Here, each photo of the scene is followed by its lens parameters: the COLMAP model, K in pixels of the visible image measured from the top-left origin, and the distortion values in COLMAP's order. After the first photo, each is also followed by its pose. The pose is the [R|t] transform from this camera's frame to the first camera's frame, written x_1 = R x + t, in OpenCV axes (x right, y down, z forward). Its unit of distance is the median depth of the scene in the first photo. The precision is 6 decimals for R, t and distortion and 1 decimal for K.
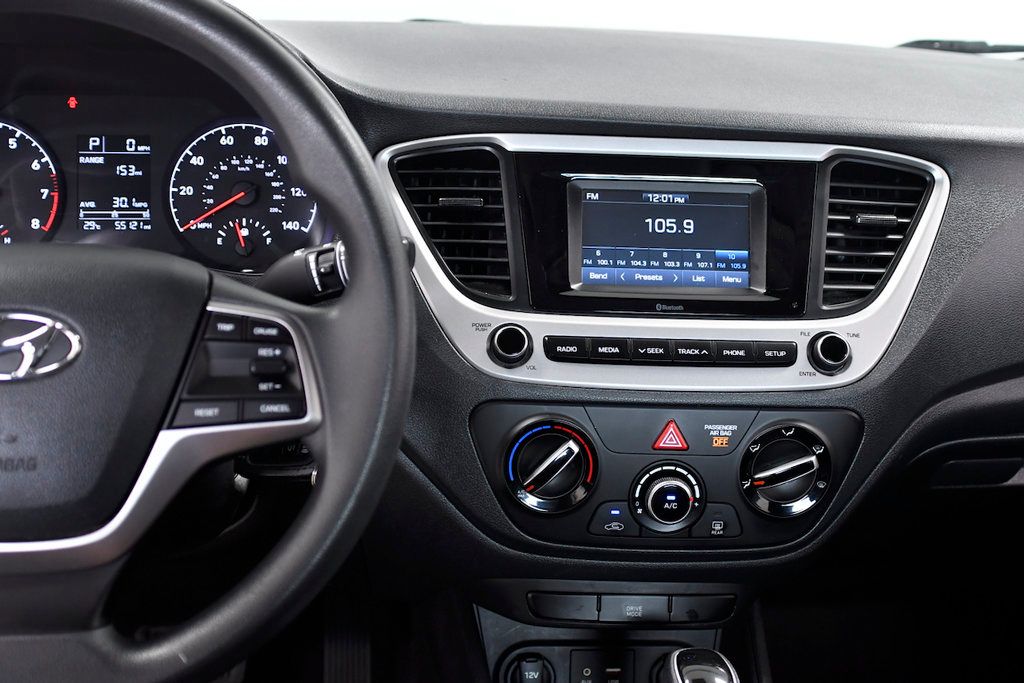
lens RADIAL K [[1266.6, 0, 516.7], [0, 1266.6, 334.6], [0, 0, 1]] dist [-0.030697, 0.000000]
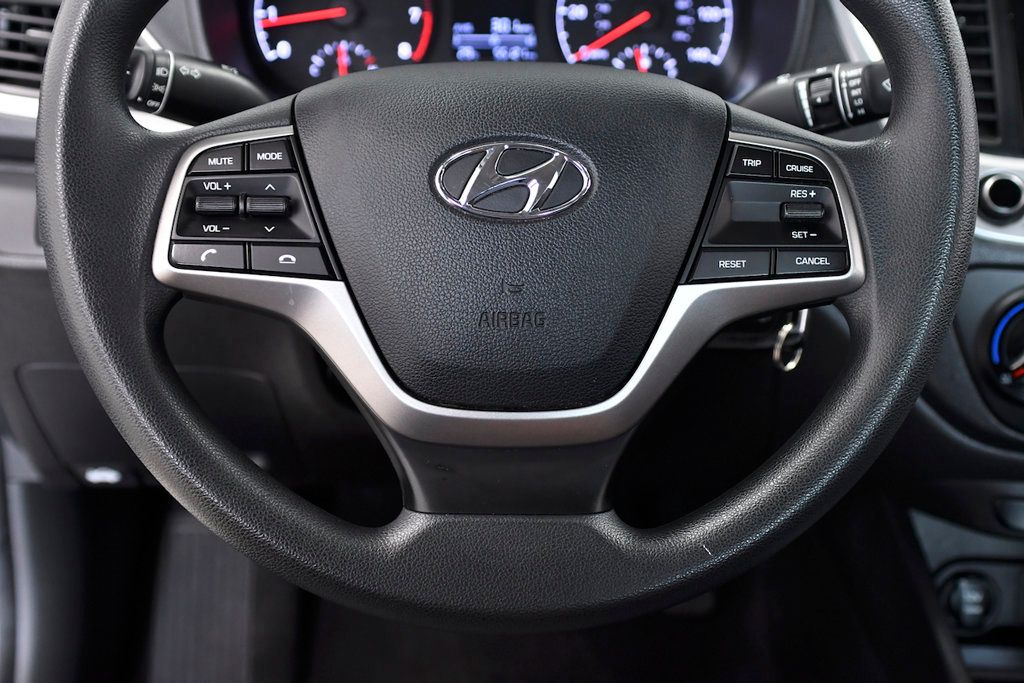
lens RADIAL K [[1452.2, 0, 512.4], [0, 1452.2, 336.4], [0, 0, 1]] dist [0.041187, 0.000000]
pose [[0.991574, 0.028422, -0.126383, -0.188955], [-0.017586, 0.996136, 0.086047, 0.020425], [0.128341, -0.083099, 0.988242, 0.018488]]
